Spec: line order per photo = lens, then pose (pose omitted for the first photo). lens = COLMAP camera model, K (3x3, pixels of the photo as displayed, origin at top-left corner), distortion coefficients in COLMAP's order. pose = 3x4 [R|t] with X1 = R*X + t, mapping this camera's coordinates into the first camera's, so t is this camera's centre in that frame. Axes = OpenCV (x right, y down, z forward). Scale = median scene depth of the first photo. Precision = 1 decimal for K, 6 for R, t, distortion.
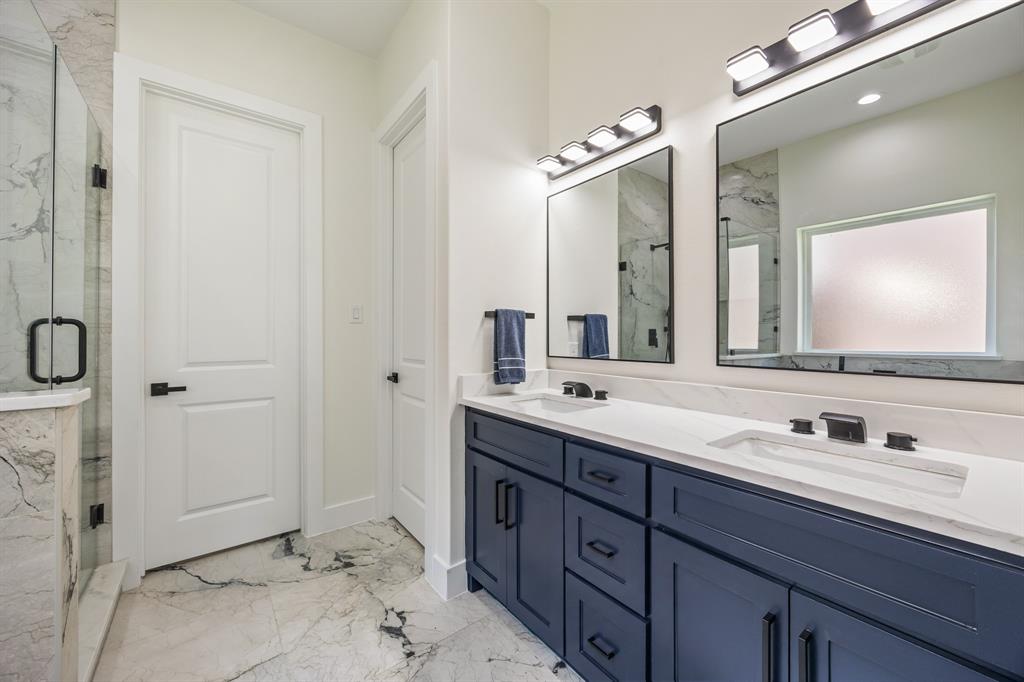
lens RADIAL K [[390.9, 0, 490.1], [0, 390.9, 332.7], [0, 0, 1]] dist [-0.000916, -0.000007]
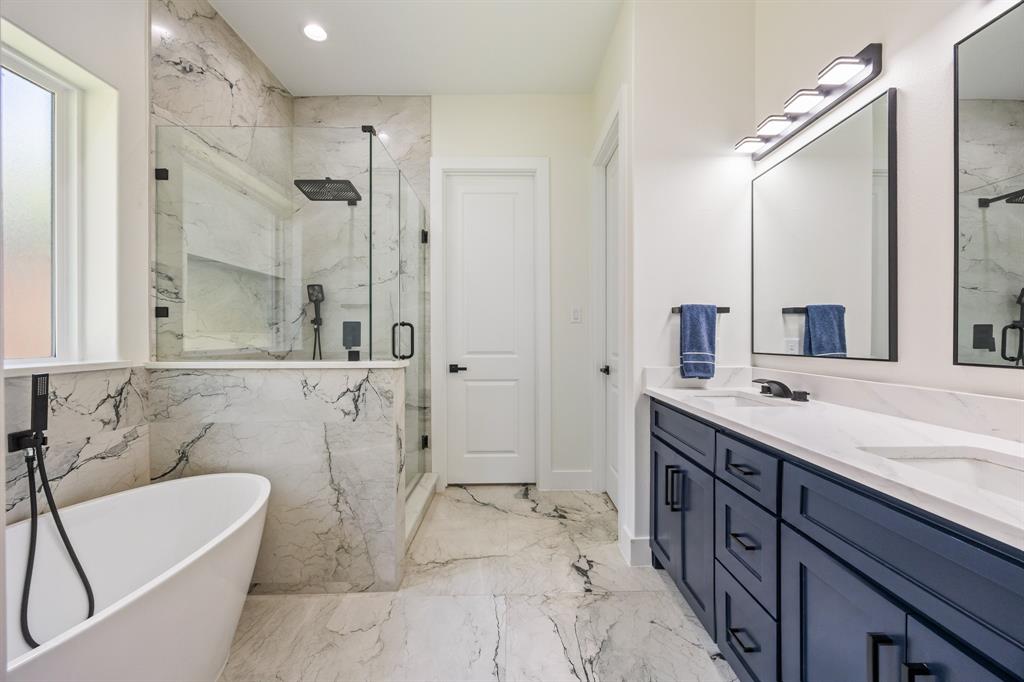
lens RADIAL K [[390.9, 0, 504.1], [0, 390.9, 340.6], [0, 0, 1]] dist [-0.000916, -0.000007]
pose [[0.790892, 0.005137, -0.611934, 0.270190], [0.002984, 0.999920, 0.012251, 0.019189], [0.611948, -0.011515, 0.790814, -0.099139]]
